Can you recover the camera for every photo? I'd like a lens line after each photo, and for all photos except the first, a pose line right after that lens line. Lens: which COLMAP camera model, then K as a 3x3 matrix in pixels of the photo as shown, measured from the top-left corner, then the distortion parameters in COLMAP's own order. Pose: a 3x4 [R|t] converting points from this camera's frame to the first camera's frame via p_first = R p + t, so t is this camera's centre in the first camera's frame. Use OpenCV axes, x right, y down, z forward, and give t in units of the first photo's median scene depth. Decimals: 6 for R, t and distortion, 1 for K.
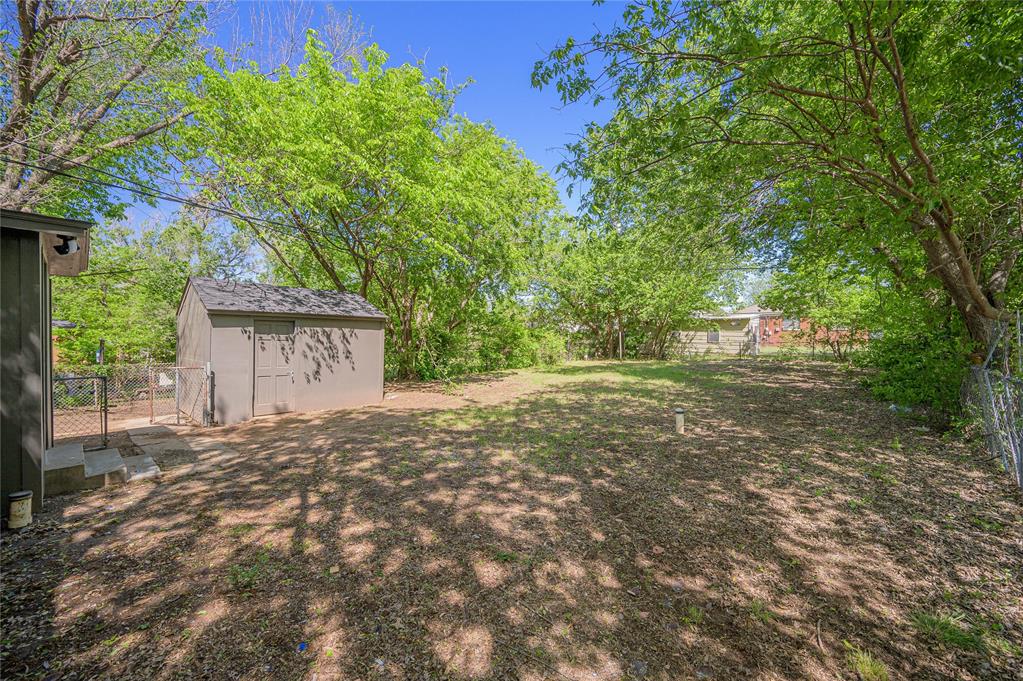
lens RADIAL K [[402.7, 0, 518.7], [0, 402.7, 341.6], [0, 0, 1]] dist [-0.003348, -0.000416]
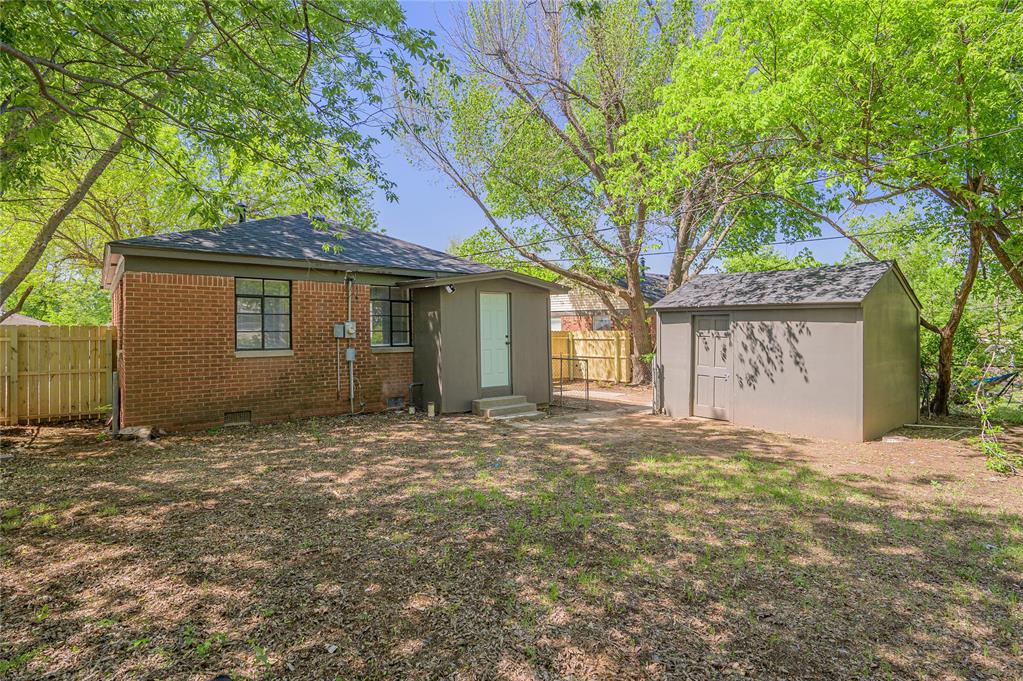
lens RADIAL K [[532.5, 0, 509.1], [0, 532.5, 329.1], [0, 0, 1]] dist [0.000836, 0.000033]
pose [[-0.171825, -0.002107, -0.985125, 0.594095], [-0.008462, 0.999964, -0.000663, -0.015749], [0.985091, 0.008222, -0.171837, 0.714529]]
